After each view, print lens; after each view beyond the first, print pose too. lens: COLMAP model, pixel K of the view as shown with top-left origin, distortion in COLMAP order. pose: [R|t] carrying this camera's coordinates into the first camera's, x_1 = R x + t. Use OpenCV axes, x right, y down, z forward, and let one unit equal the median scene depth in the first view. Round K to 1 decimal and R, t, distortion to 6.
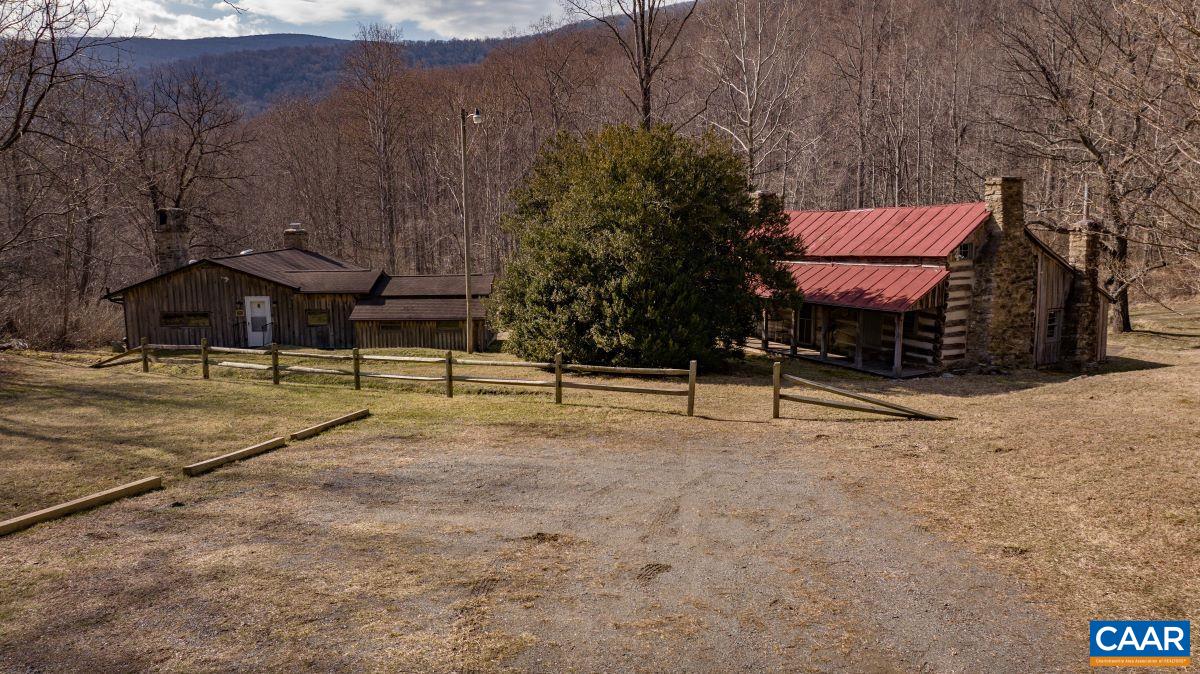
lens RADIAL K [[848.0, 0, 596.0], [0, 848.0, 335.5], [0, 0, 1]] dist [-0.000010, 0.000106]
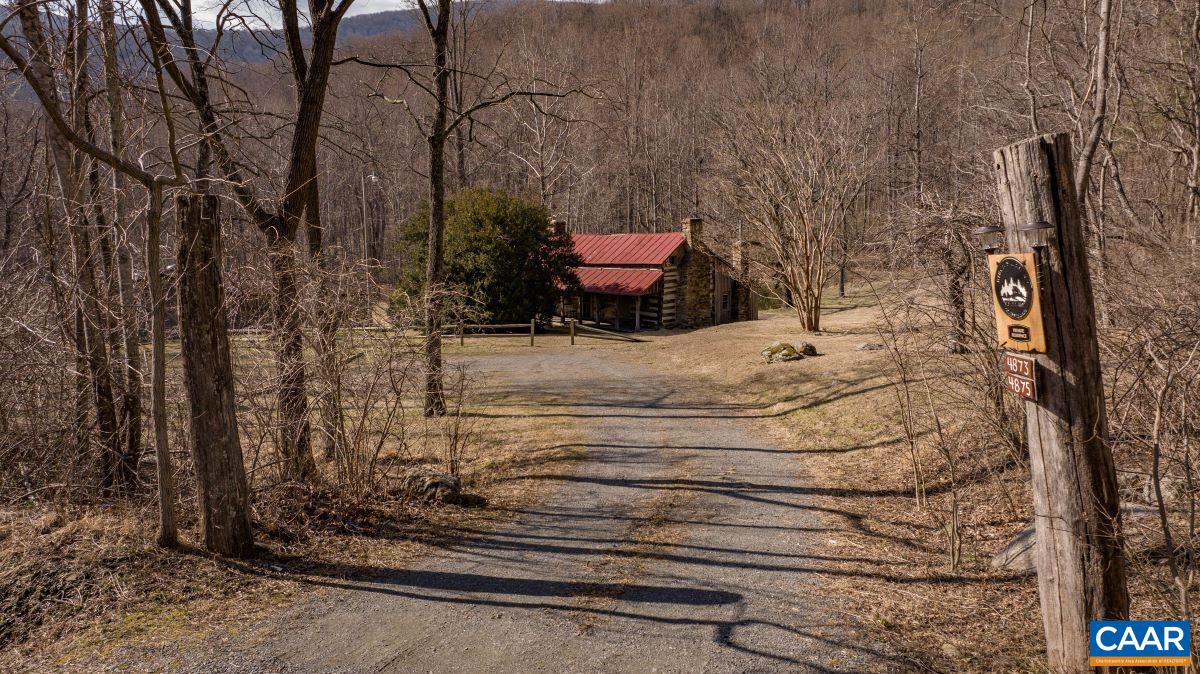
lens RADIAL K [[848.0, 0, 598.2], [0, 848.0, 338.4], [0, 0, 1]] dist [-0.000010, 0.000106]
pose [[0.968630, -0.039012, 0.245428, -0.154763], [0.037798, 0.999239, 0.009659, 0.039911], [-0.245618, -0.000079, 0.969367, -0.675333]]
